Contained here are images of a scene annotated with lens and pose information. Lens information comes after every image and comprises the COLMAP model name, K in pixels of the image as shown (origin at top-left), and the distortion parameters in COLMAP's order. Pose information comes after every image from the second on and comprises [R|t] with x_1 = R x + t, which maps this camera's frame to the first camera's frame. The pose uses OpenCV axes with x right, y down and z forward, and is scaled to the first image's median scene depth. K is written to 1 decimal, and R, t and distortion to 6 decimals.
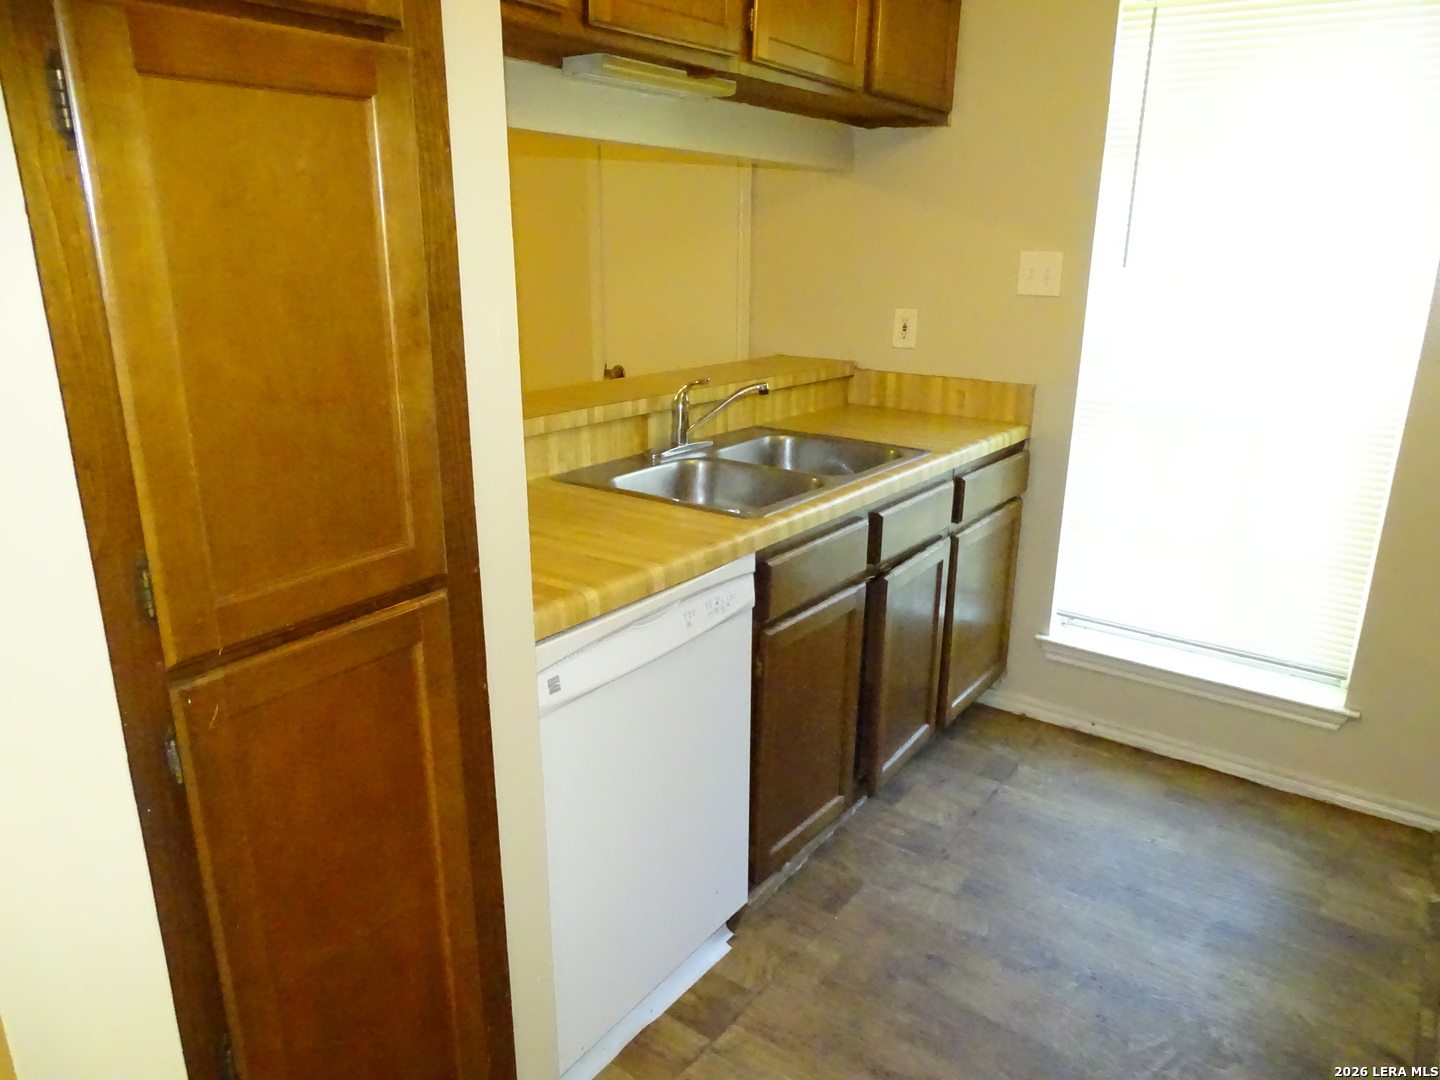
lens RADIAL K [[1011.6, 0, 720.0], [0, 1011.6, 540.0], [0, 0, 1]] dist [-0.005578, -0.004023]
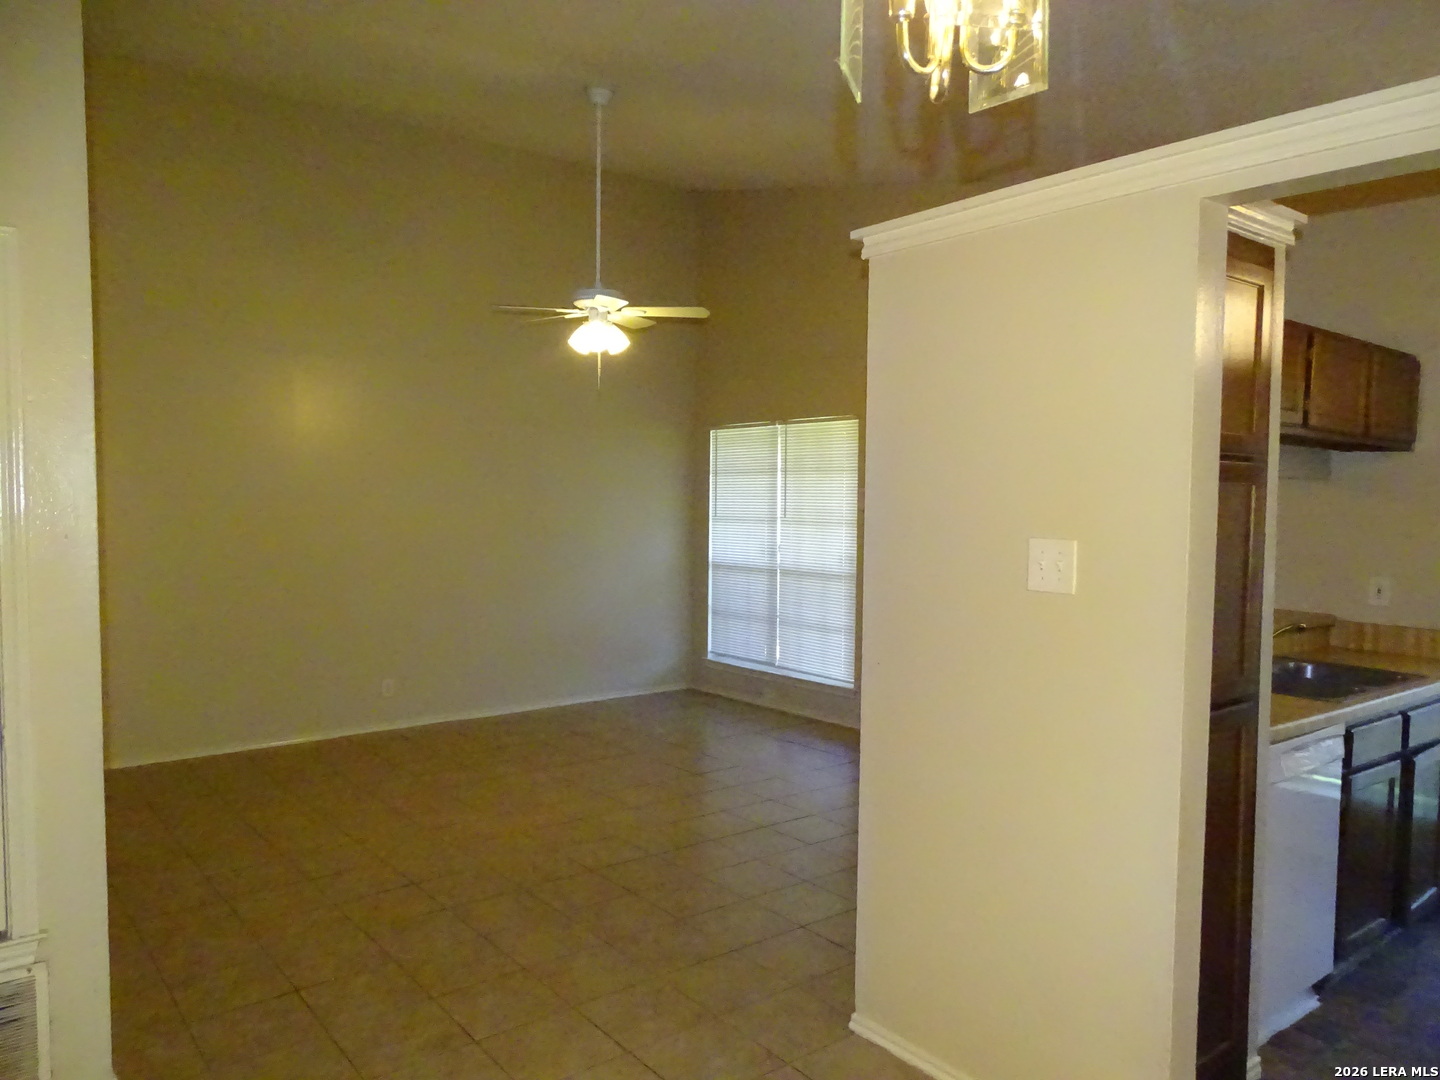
lens RADIAL K [[1011.6, 0, 720.0], [0, 1011.6, 540.0], [0, 0, 1]] dist [-0.005578, -0.004023]
pose [[0.959993, 0.020081, -0.279302, -0.383342], [-0.089023, 0.967565, -0.236418, 0.159811], [0.265495, 0.251824, 0.930643, -0.666681]]
